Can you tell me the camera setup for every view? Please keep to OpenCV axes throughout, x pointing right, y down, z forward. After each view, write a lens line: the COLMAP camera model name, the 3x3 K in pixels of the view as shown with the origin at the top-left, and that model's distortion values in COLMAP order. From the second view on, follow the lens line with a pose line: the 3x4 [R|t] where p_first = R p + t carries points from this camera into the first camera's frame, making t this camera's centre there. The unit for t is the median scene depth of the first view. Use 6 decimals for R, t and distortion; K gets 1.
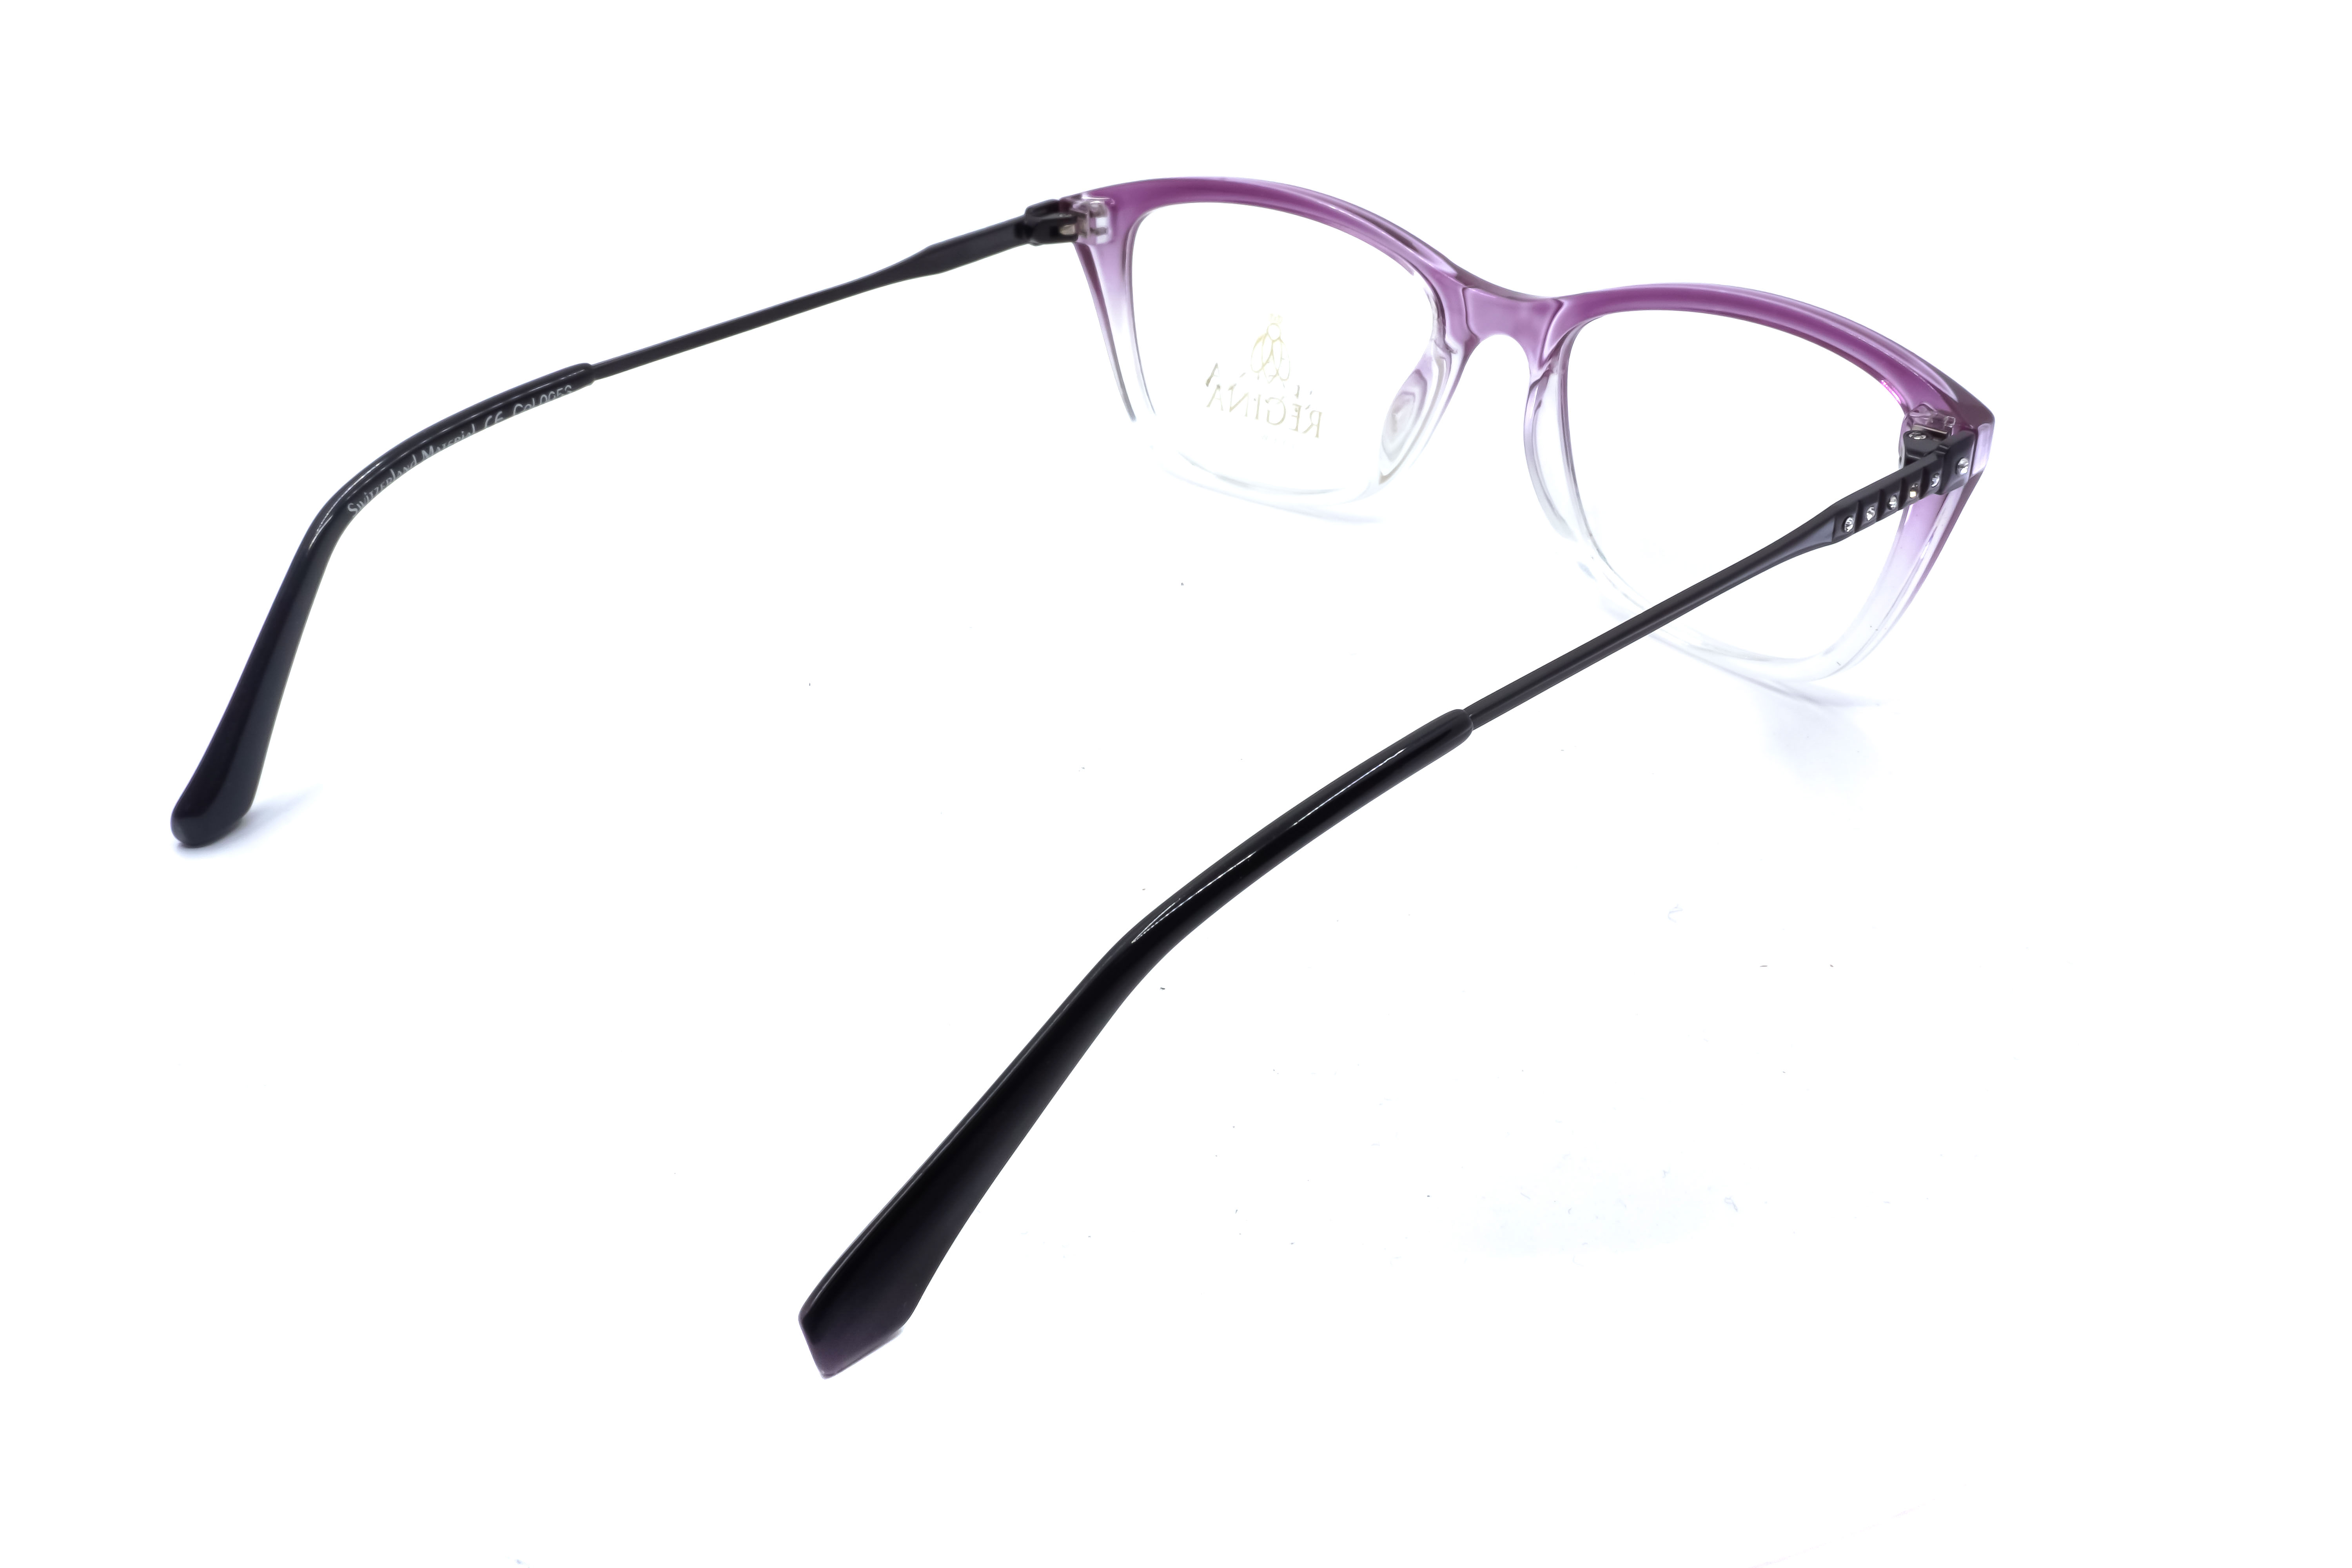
lens RADIAL K [[2299.0, 0, 1175.9], [0, 2299.0, 795.3], [0, 0, 1]] dist [-0.008718, 0.000000]
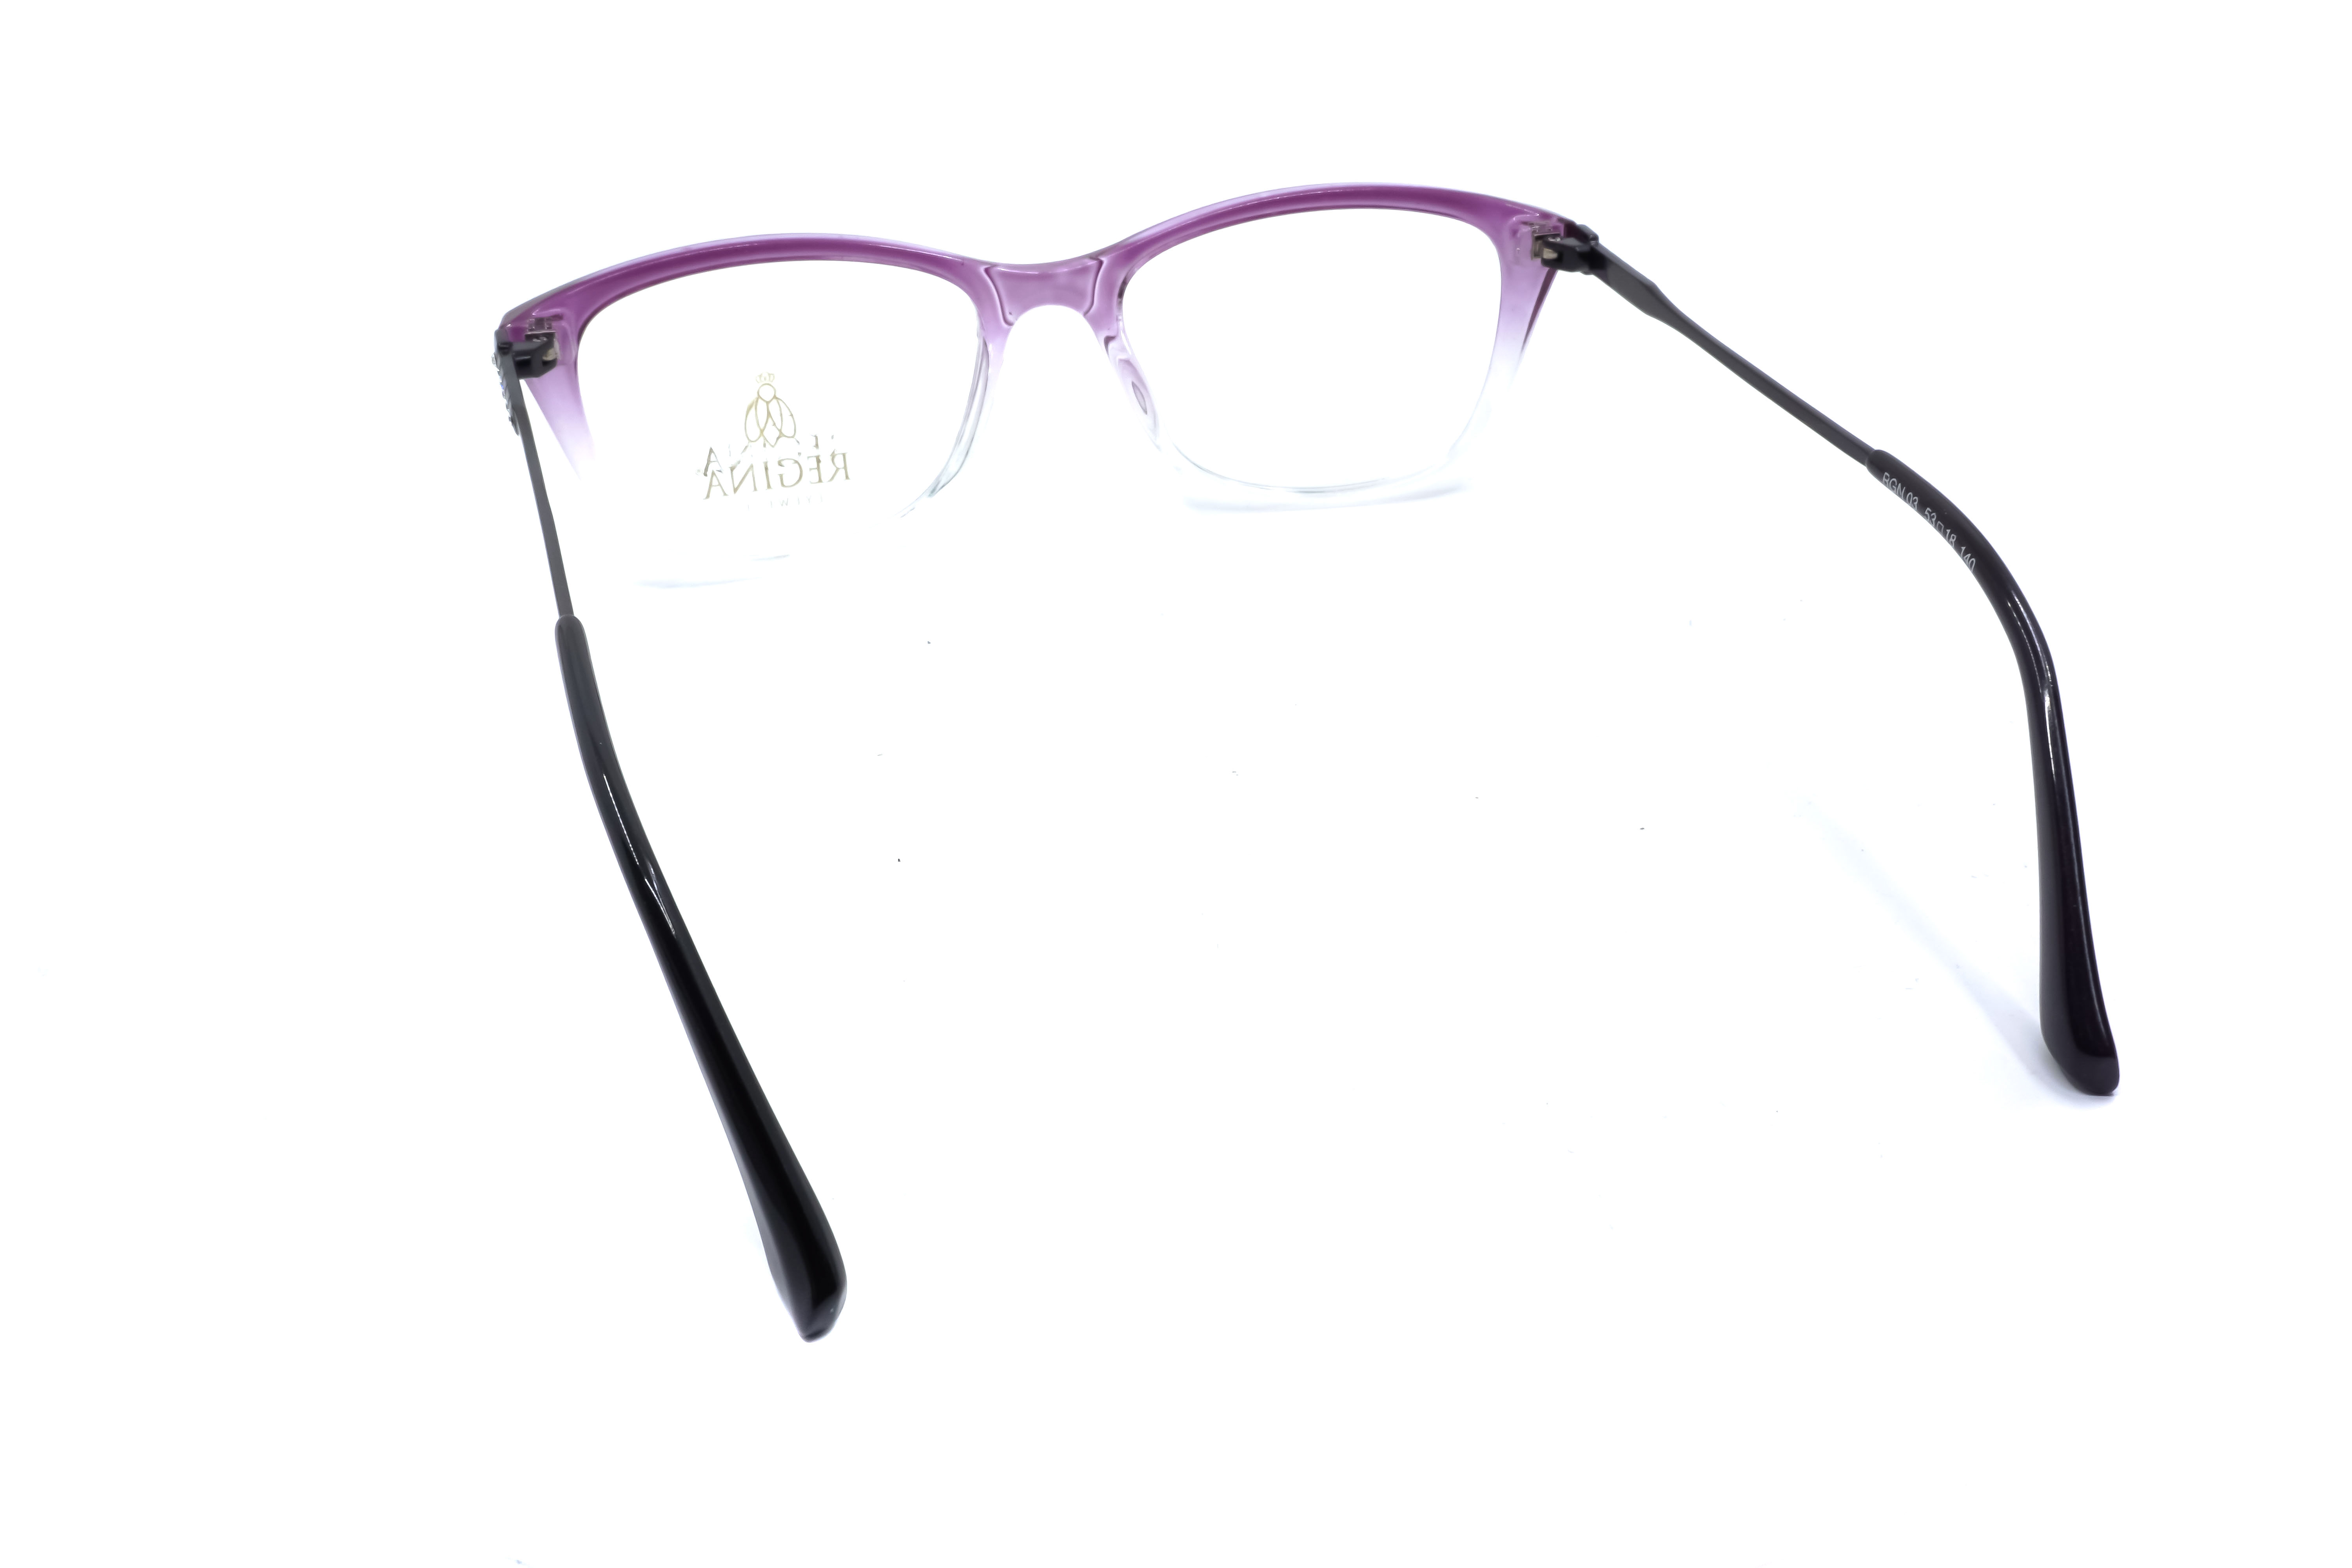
lens RADIAL K [[2299.0, 0, 1171.0], [0, 2299.0, 769.5], [0, 0, 1]] dist [-0.008718, 0.000000]
pose [[0.491498, -0.407908, 0.769441, -0.665137], [0.431552, 0.881495, 0.191648, -0.174492], [-0.756434, 0.237859, 0.609287, 0.335570]]
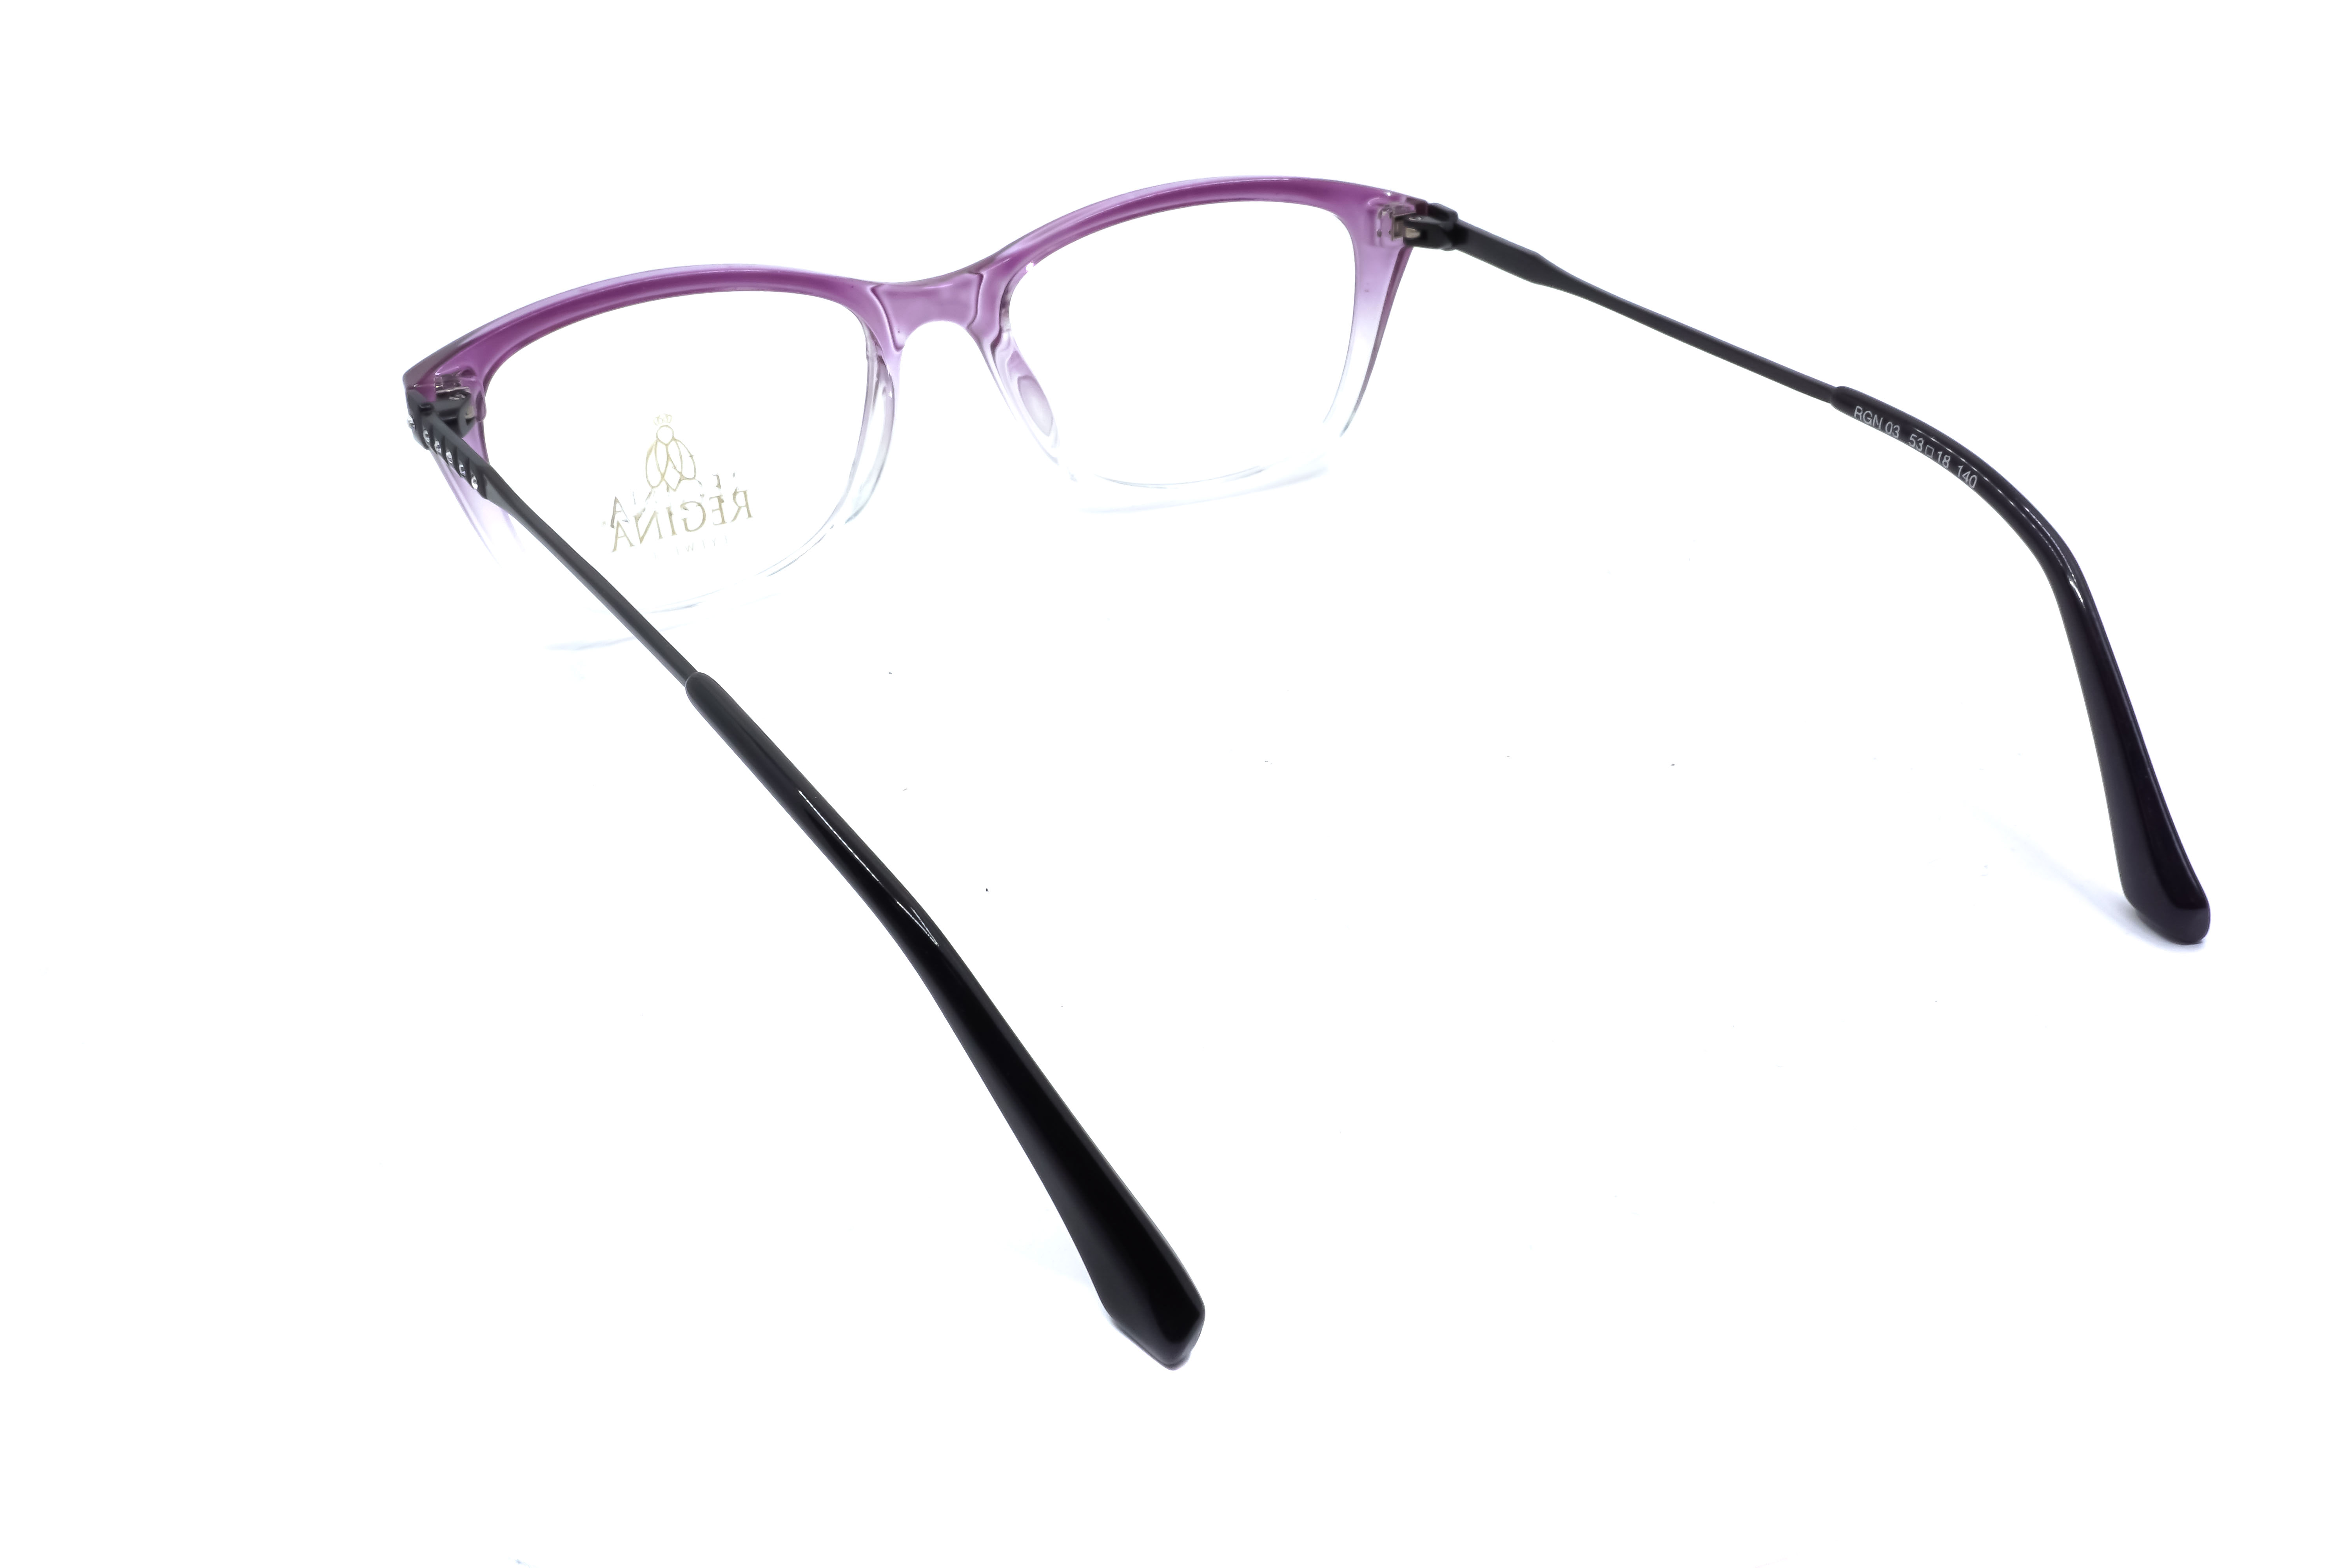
lens RADIAL K [[2299.0, 0, 1166.2], [0, 2299.0, 776.8], [0, 0, 1]] dist [-0.008718, 0.000000]
pose [[0.251075, -0.452894, 0.855481, -0.740811], [0.483340, 0.824383, 0.294576, -0.261682], [-0.838656, 0.339528, 0.425884, 0.495655]]
